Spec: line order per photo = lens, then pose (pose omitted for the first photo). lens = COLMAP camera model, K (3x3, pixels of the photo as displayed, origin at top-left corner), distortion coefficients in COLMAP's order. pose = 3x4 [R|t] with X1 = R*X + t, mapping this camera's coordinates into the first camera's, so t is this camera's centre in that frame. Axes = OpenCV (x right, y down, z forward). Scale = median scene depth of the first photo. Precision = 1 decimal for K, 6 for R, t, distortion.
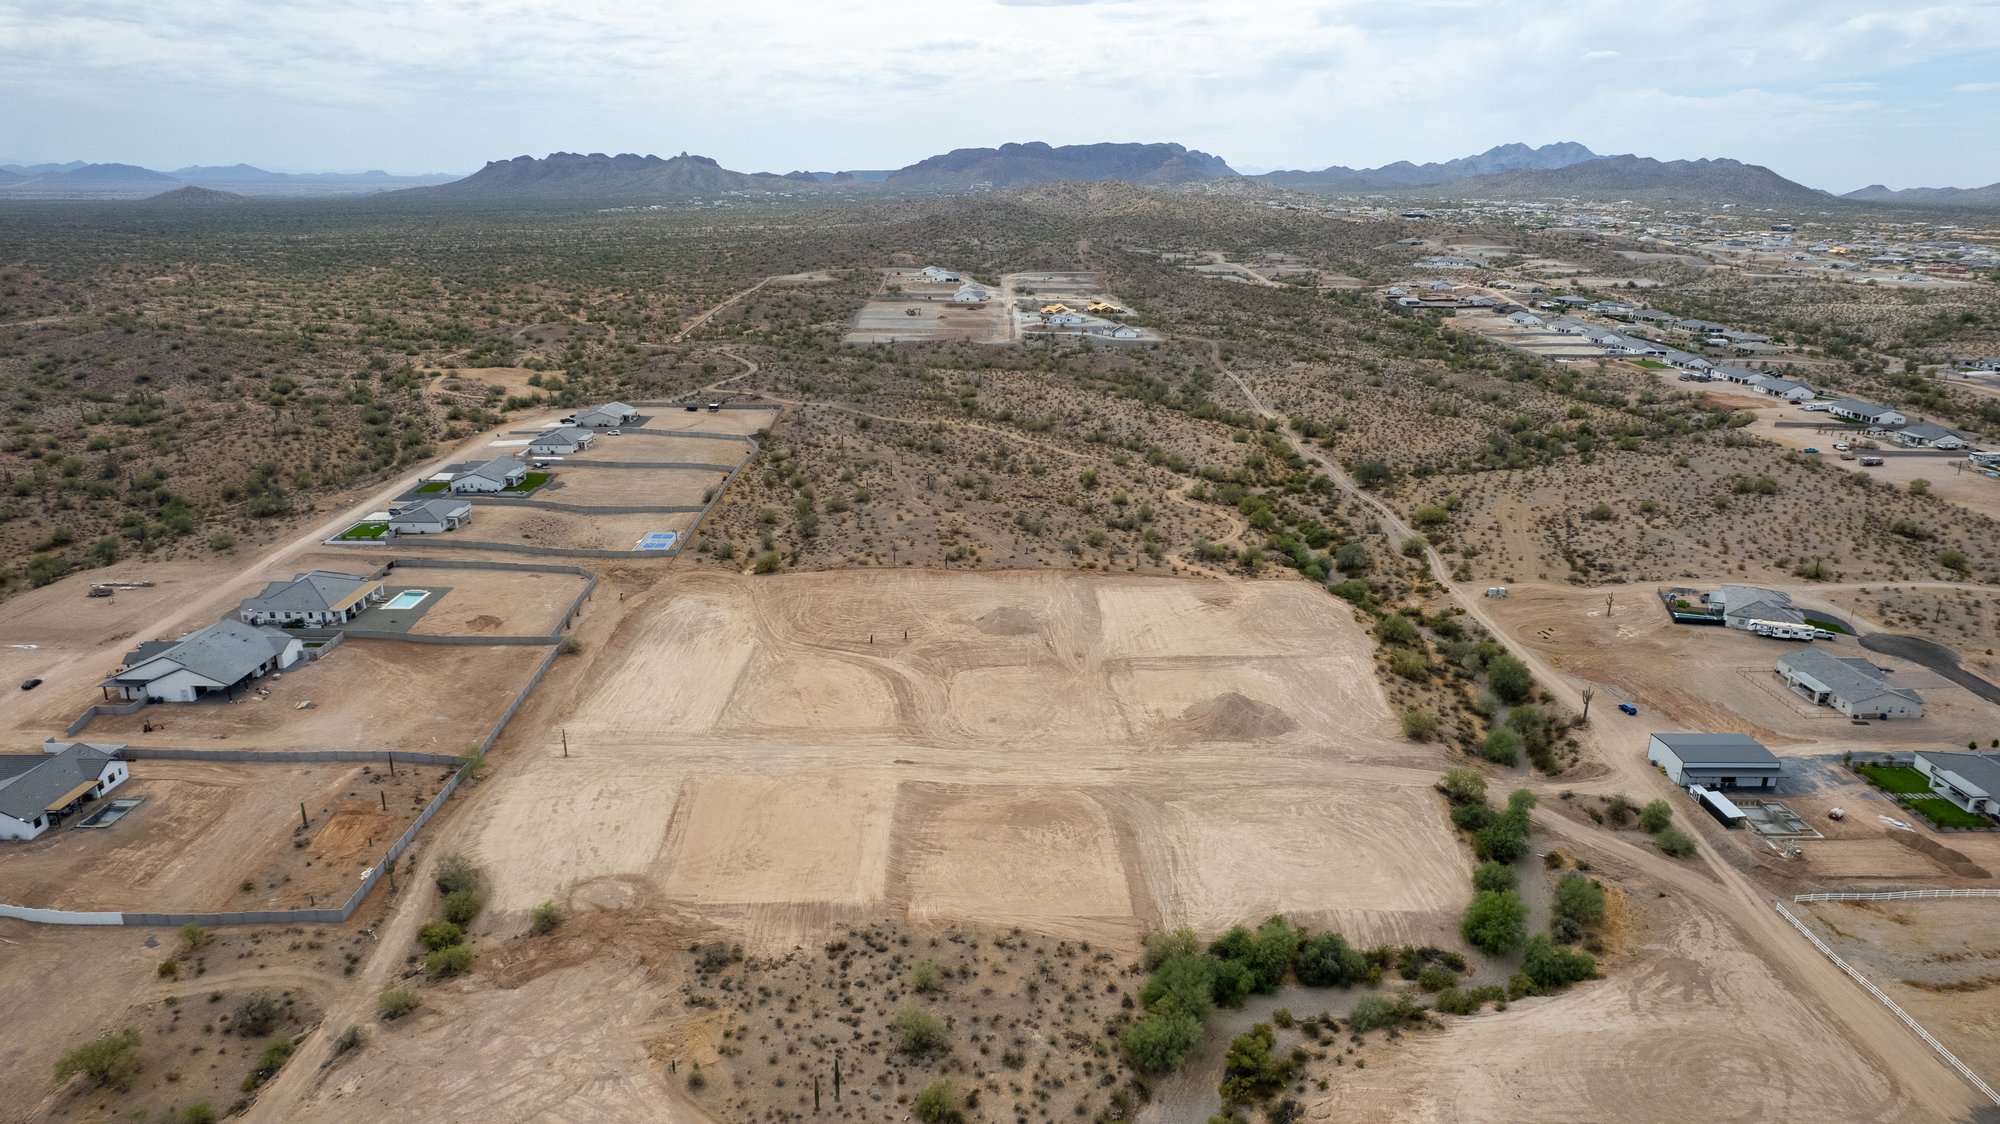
lens RADIAL K [[1277.3, 0, 1010.2], [0, 1277.3, 567.9], [0, 0, 1]] dist [-0.070950, 0.058563]
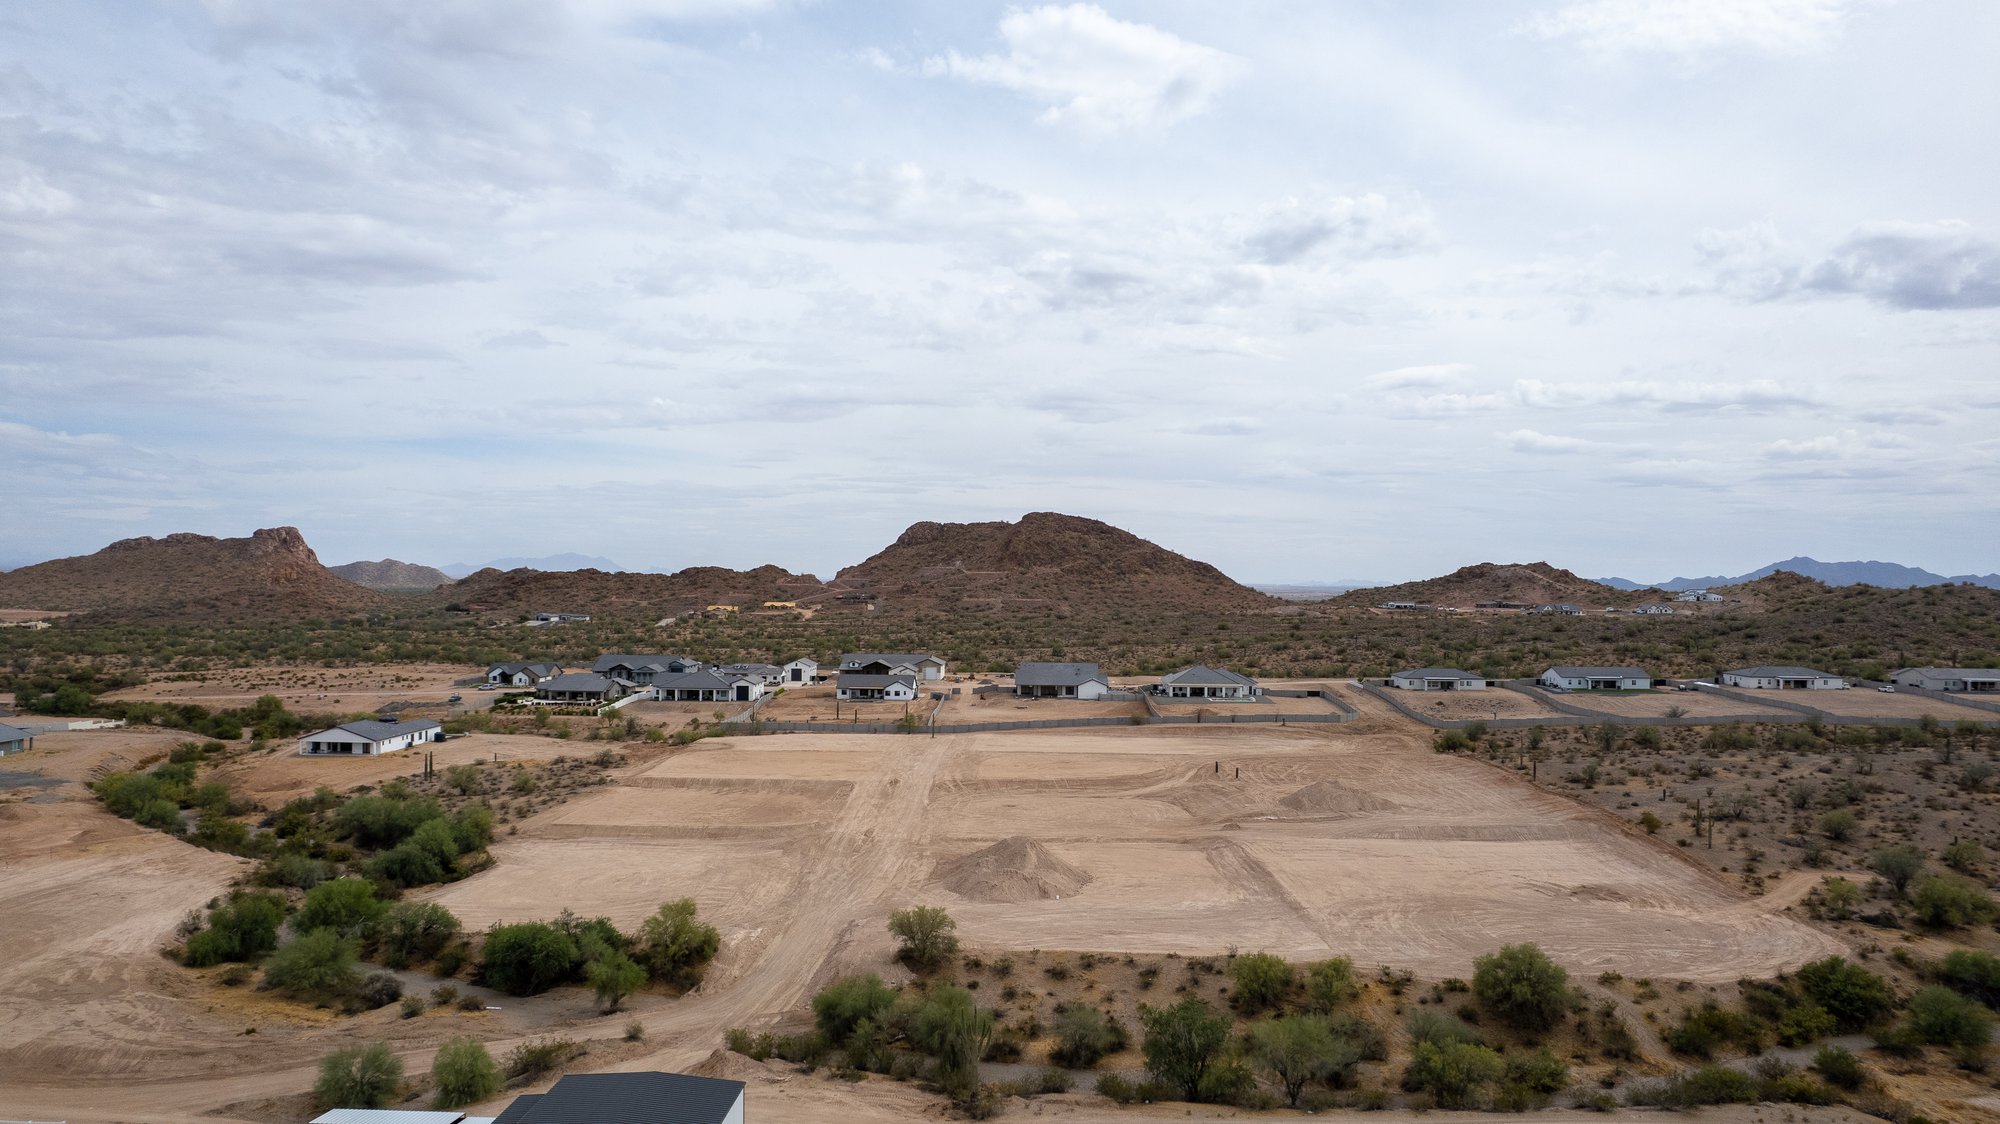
lens RADIAL K [[1277.3, 0, 1002.3], [0, 1277.3, 524.7], [0, 0, 1]] dist [-0.070950, 0.058563]
pose [[-0.051828, -0.054161, -0.997186, 0.750218], [-0.309163, 0.950345, -0.035548, -0.020973], [0.949596, 0.306450, -0.065999, 0.909338]]
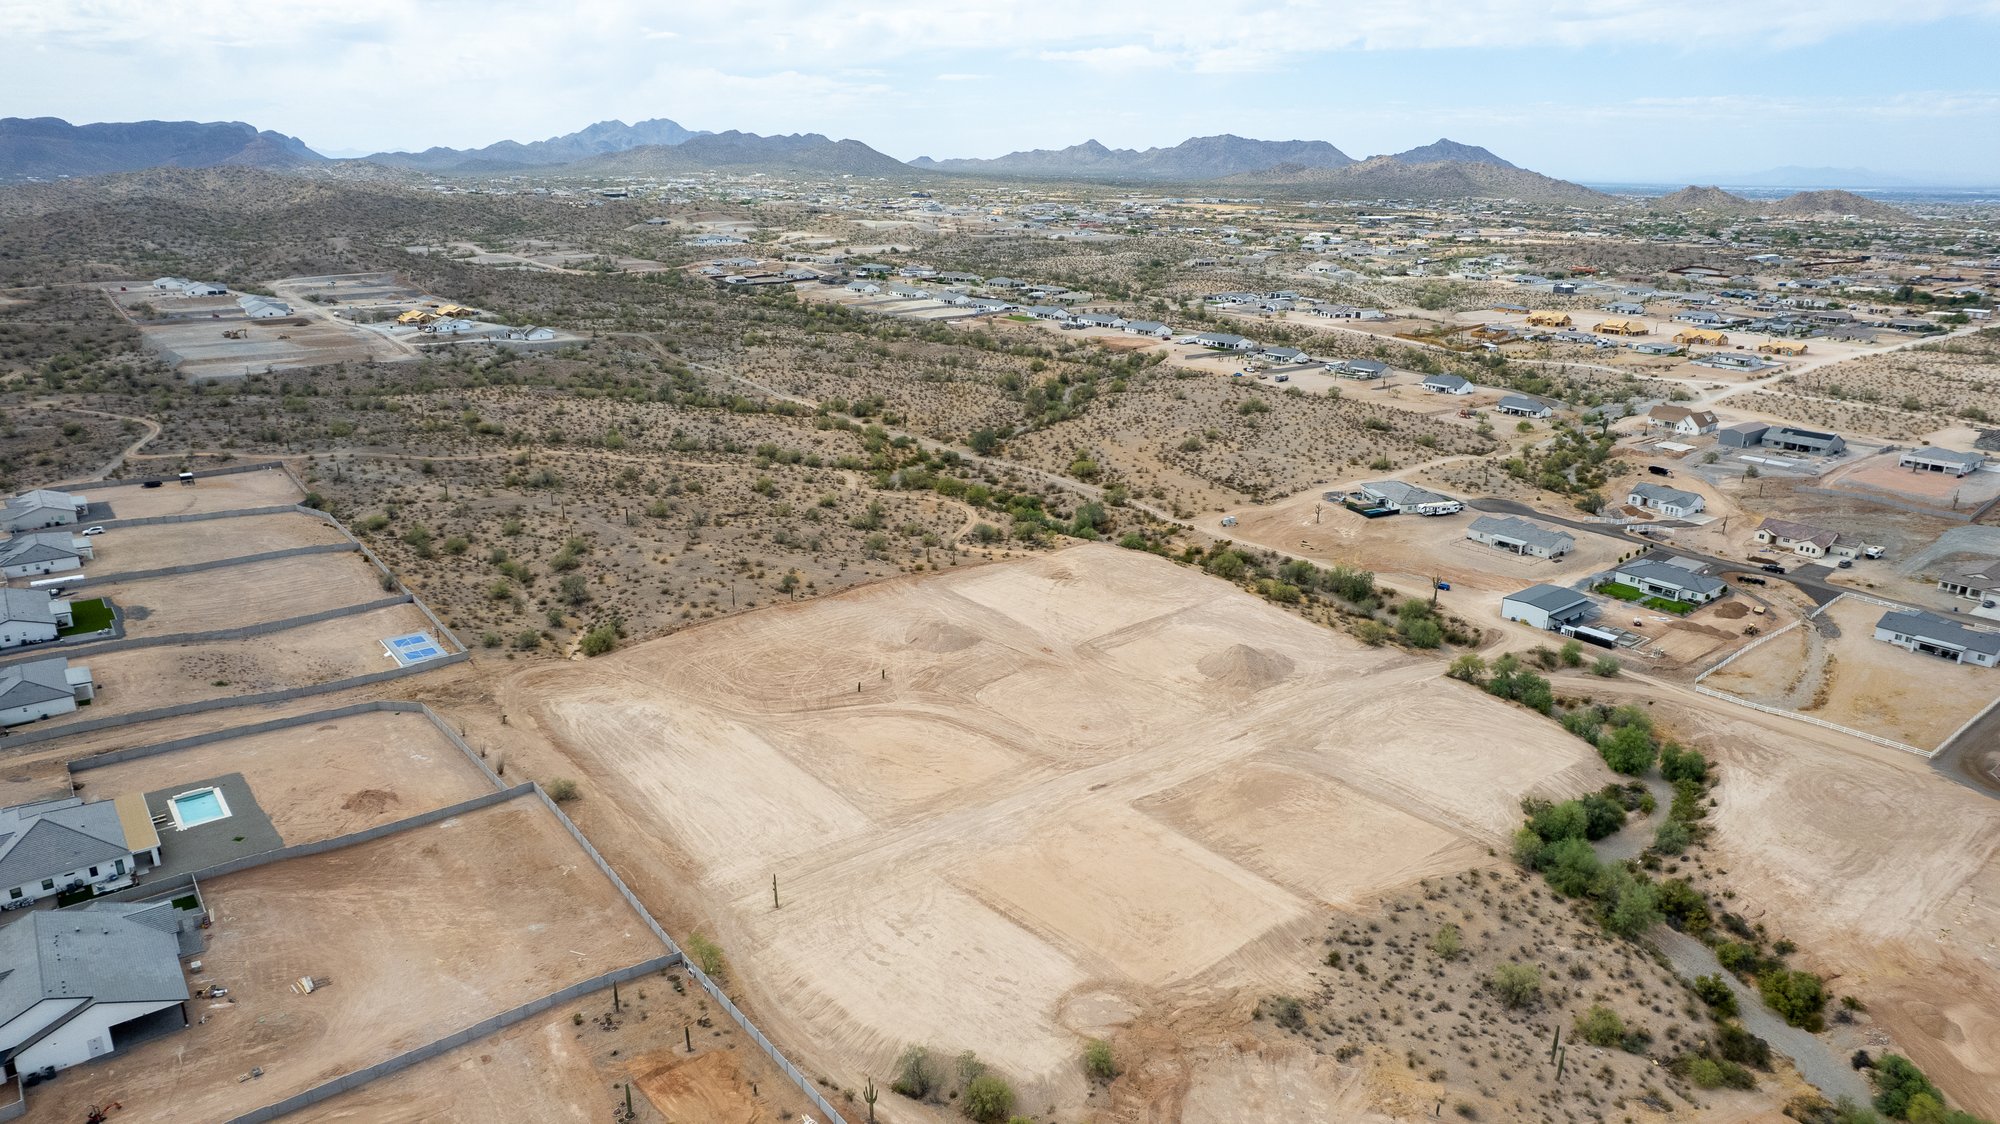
lens RADIAL K [[1277.3, 0, 1011.1], [0, 1277.3, 563.8], [0, 0, 1]] dist [-0.070950, 0.058563]
pose [[0.784894, -0.191436, 0.589316, -0.554862], [0.183673, 0.980214, 0.073788, -0.077801], [-0.591782, 0.050326, 0.804526, 0.223730]]
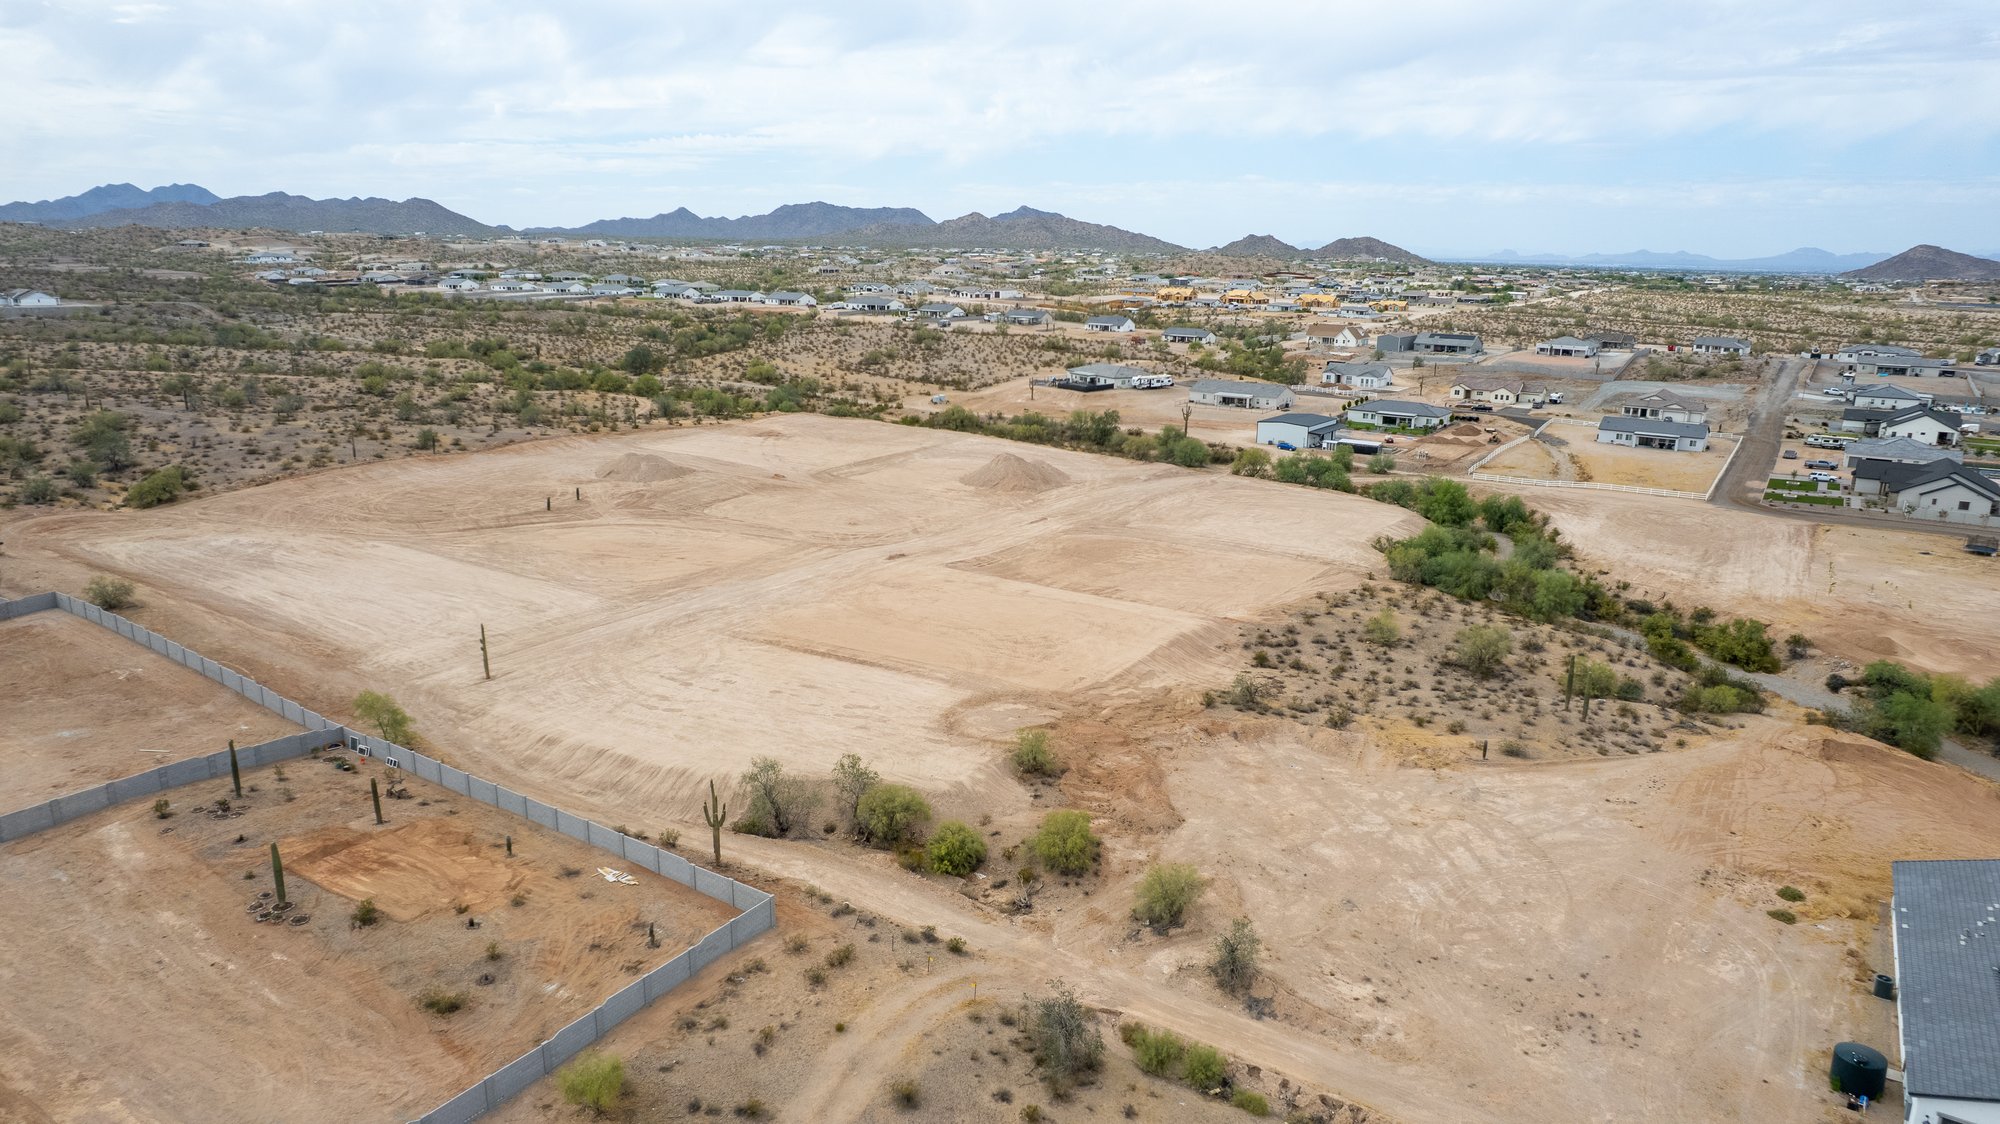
lens RADIAL K [[1277.3, 0, 1010.5], [0, 1277.3, 567.5], [0, 0, 1]] dist [-0.070950, 0.058563]
pose [[0.560156, -0.208880, 0.801620, -0.537786], [0.239304, 0.967233, 0.084813, 0.093571], [-0.793069, 0.144322, 0.591787, 0.427915]]
